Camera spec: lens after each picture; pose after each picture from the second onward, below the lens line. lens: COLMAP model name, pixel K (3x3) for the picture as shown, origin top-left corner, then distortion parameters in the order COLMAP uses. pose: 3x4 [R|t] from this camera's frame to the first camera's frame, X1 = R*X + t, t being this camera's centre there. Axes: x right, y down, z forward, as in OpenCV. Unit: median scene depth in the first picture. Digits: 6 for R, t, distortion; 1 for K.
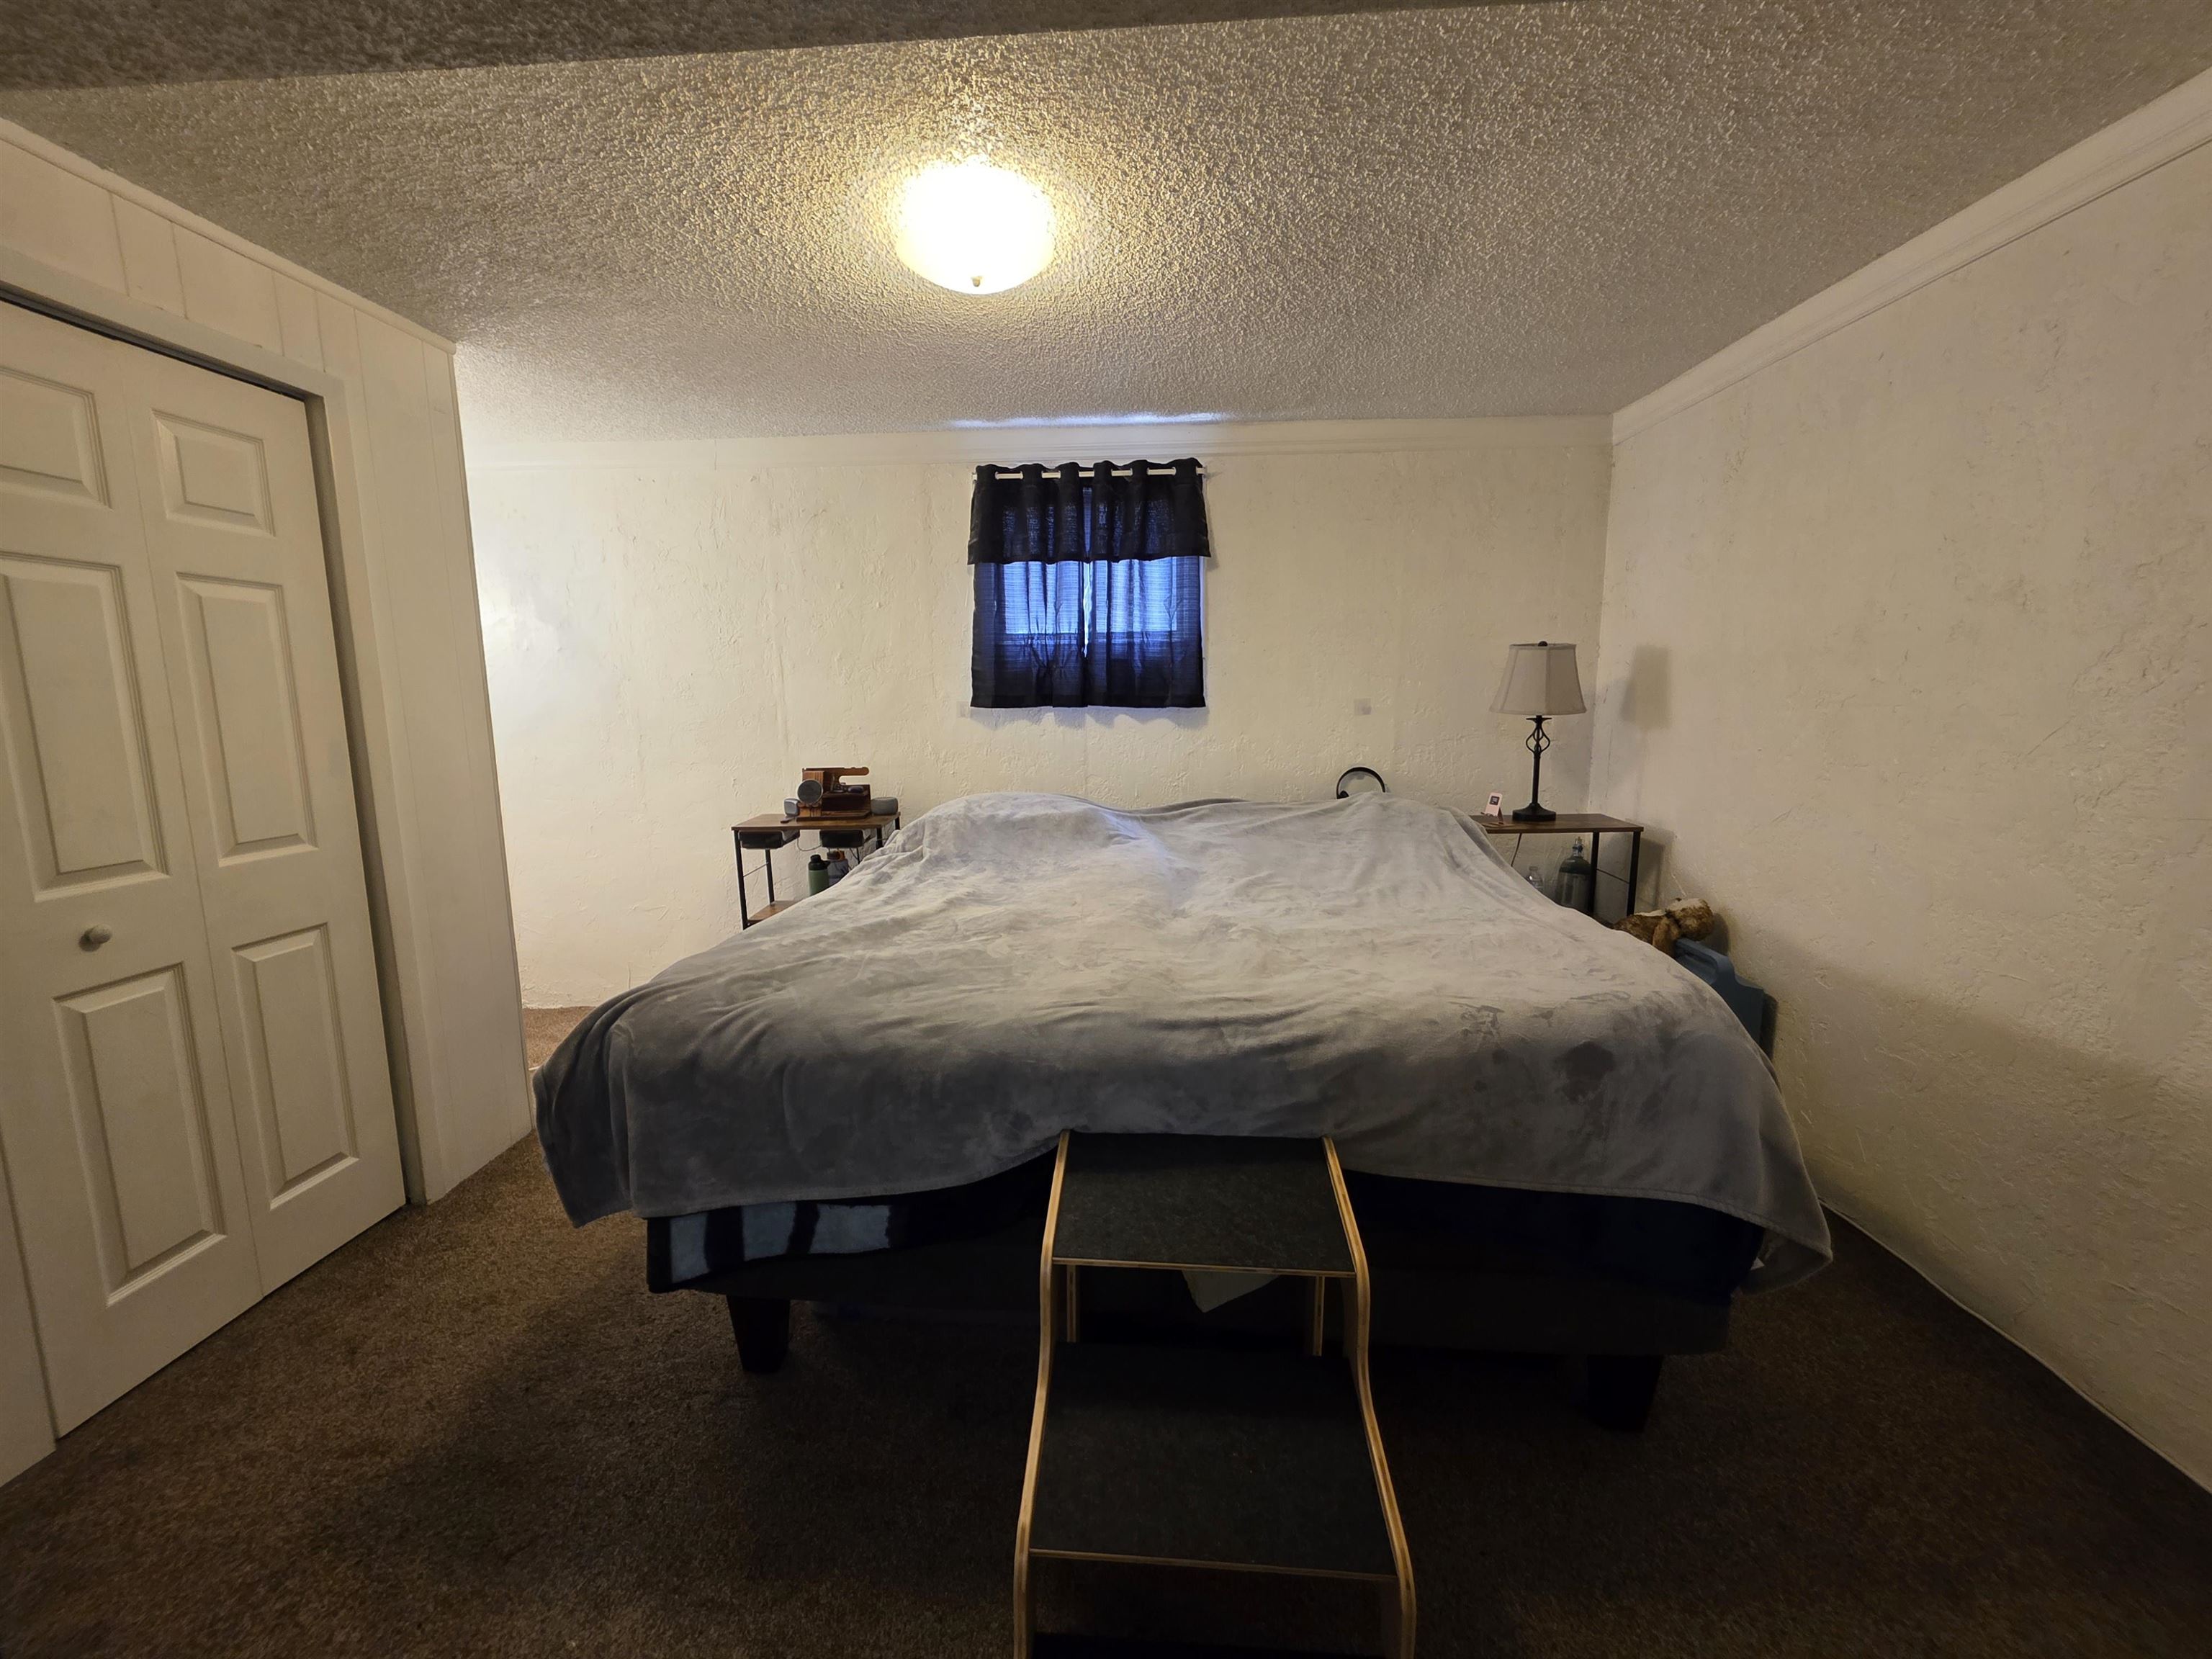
lens RADIAL K [[880.7, 0, 1097.0], [0, 880.7, 820.6], [0, 0, 1]] dist [0.002582, -0.001236]
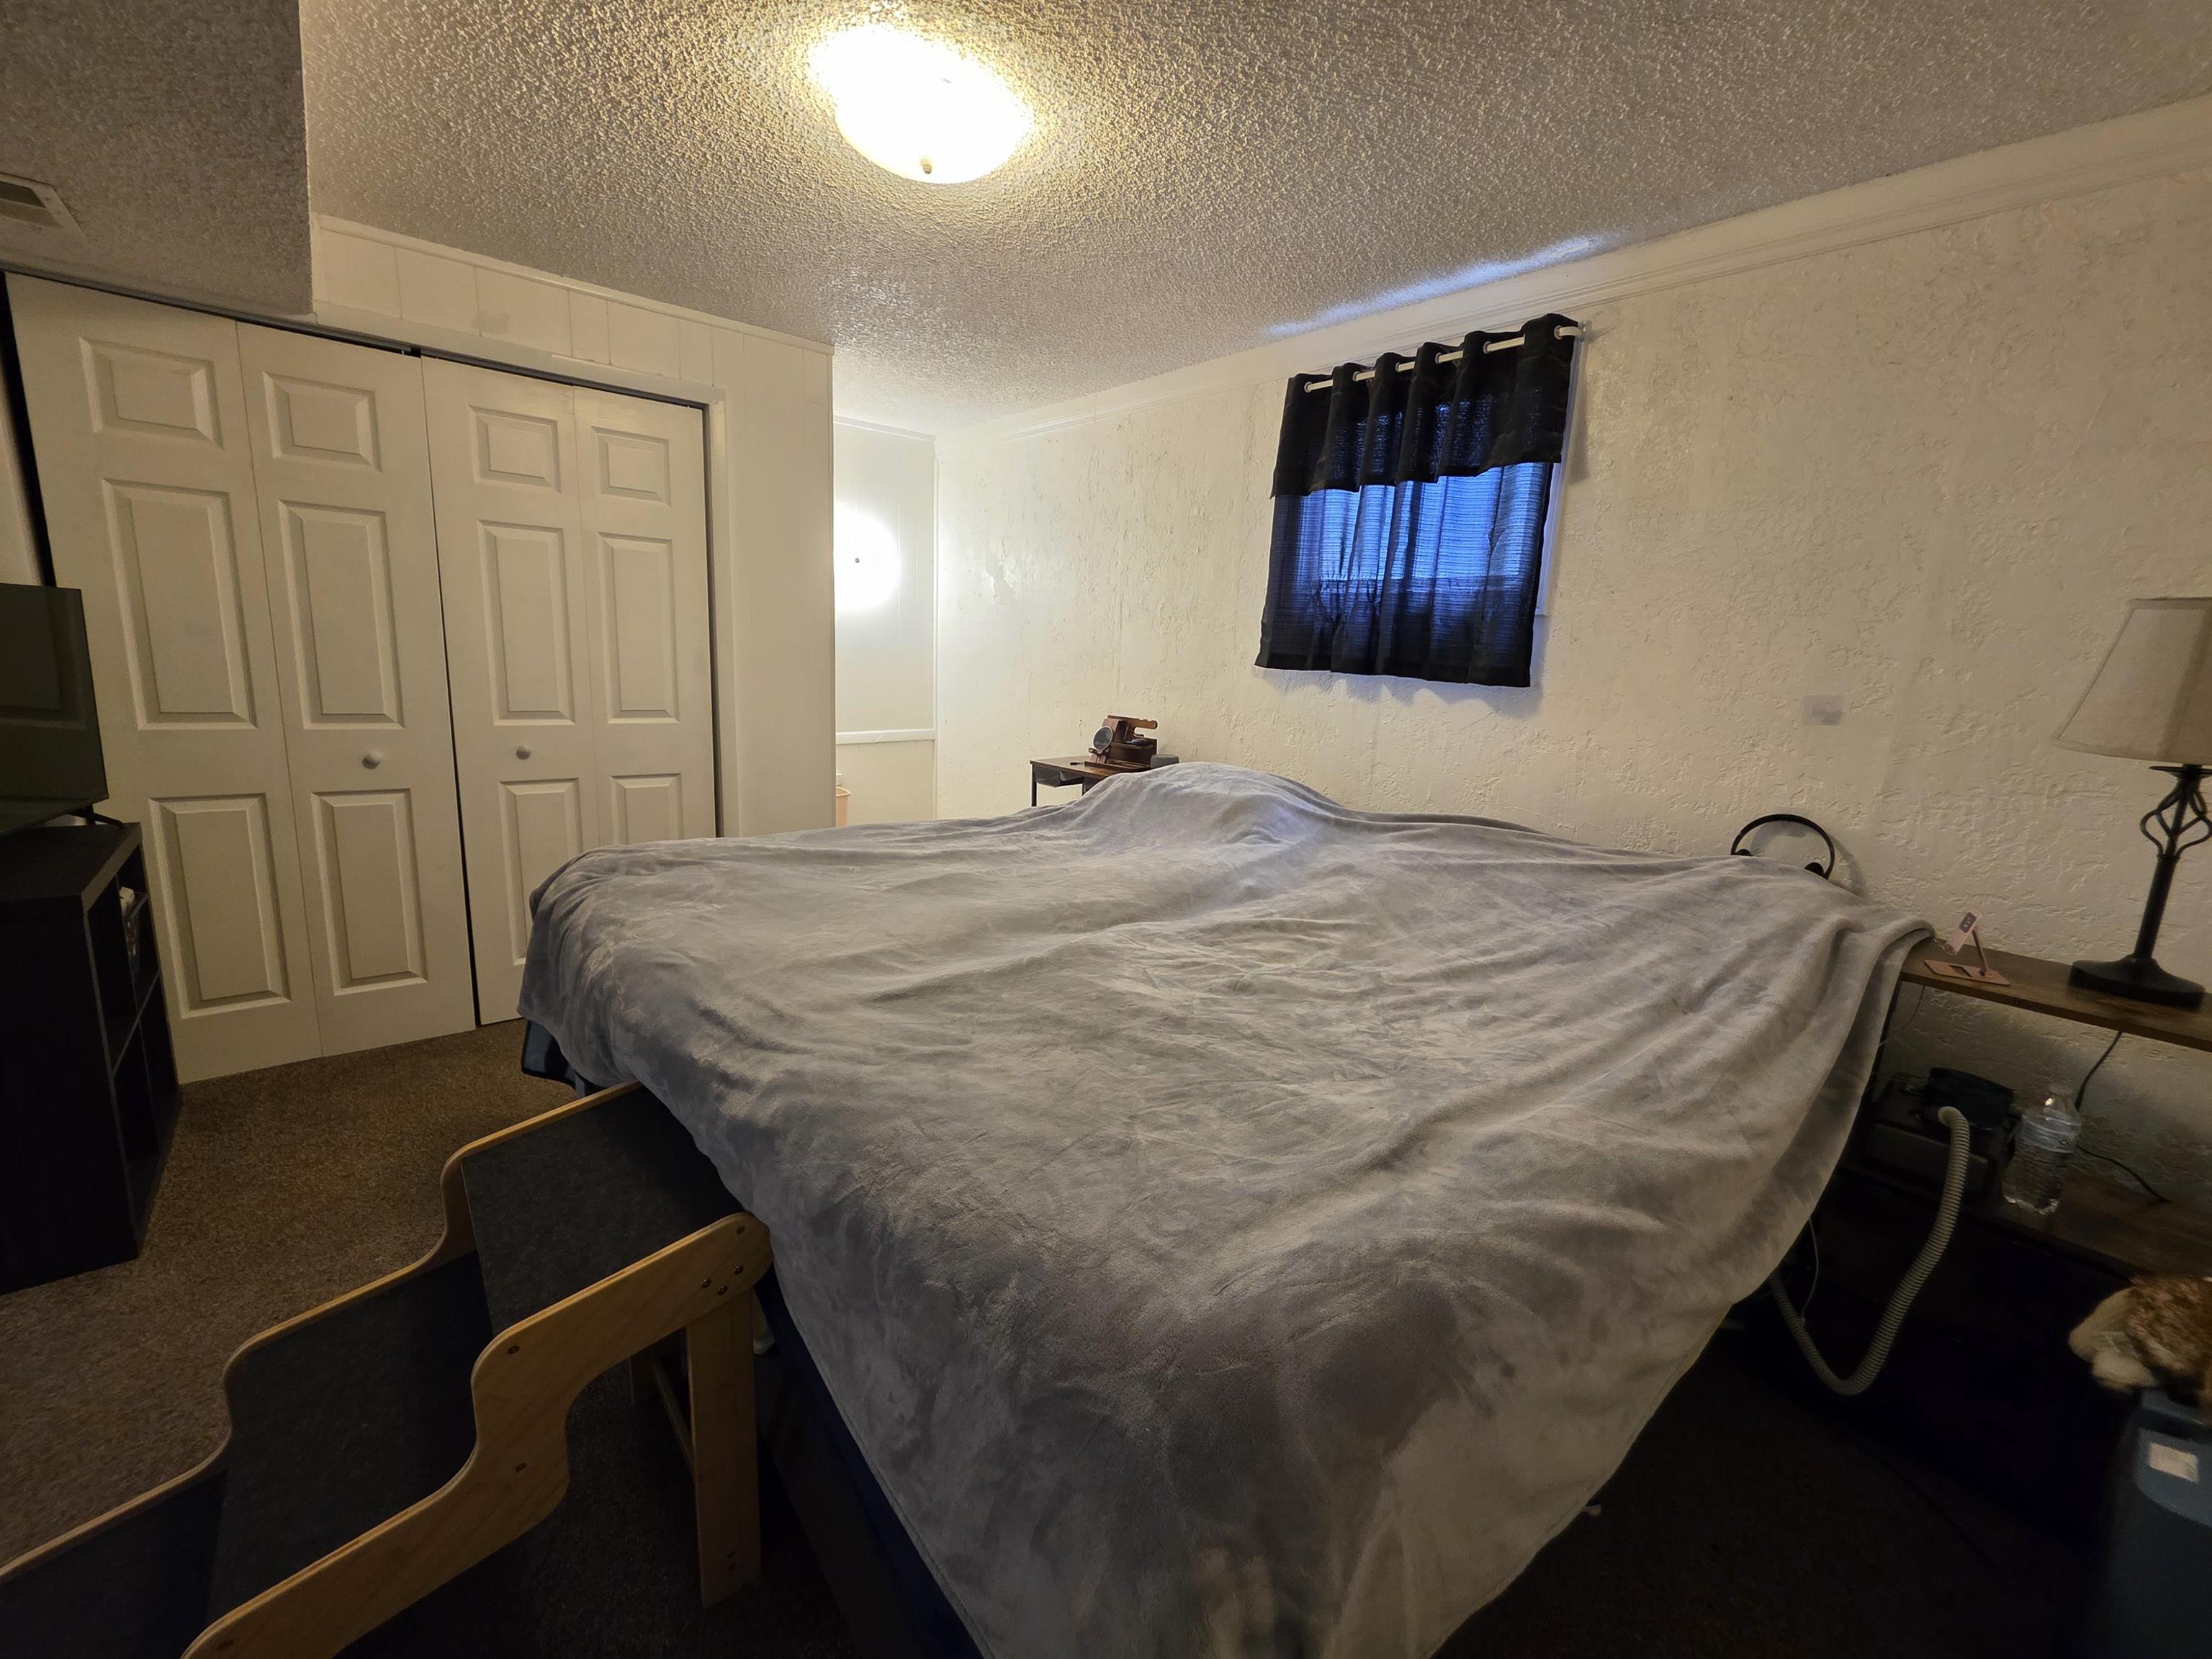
lens RADIAL K [[880.7, 0, 1104.2], [0, 880.7, 827.8], [0, 0, 1]] dist [0.002582, -0.001236]
pose [[0.685911, 0.193637, -0.701449, 0.416925], [-0.161098, 0.980434, 0.113122, -0.047419], [0.709629, 0.035411, 0.703686, 0.293579]]
